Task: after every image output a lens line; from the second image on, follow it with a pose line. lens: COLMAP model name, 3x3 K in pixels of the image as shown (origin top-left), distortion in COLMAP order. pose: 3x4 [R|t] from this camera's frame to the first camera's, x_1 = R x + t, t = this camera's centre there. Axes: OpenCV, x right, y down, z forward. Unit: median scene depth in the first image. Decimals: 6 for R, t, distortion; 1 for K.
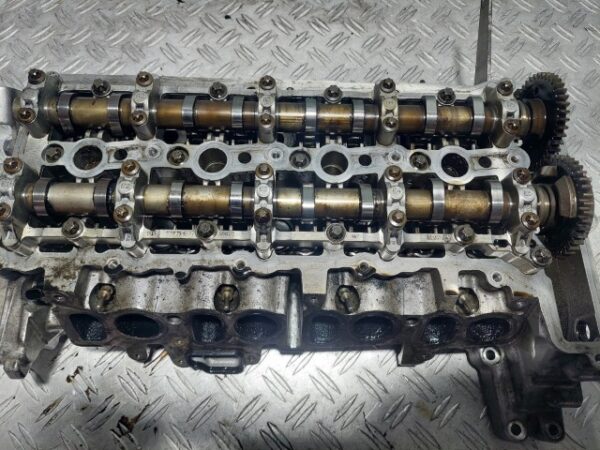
lens RADIAL K [[459.2, 0, 302.1], [0, 459.2, 225.8], [0, 0, 1]] dist [-0.002657, -0.011499]
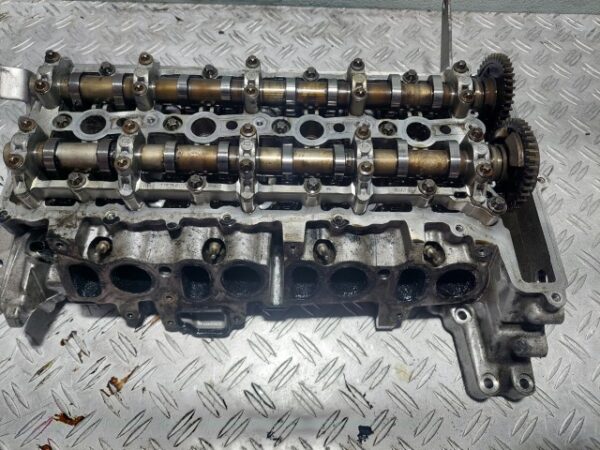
lens RADIAL K [[459.2, 0, 298.0], [0, 459.2, 222.8], [0, 0, 1]] dist [-0.002657, -0.011499]
pose [[0.999993, -0.003503, 0.001113, 0.034602], [0.003612, 0.992668, -0.120822, 0.222028], [-0.000682, 0.120825, 0.992674, -0.090266]]
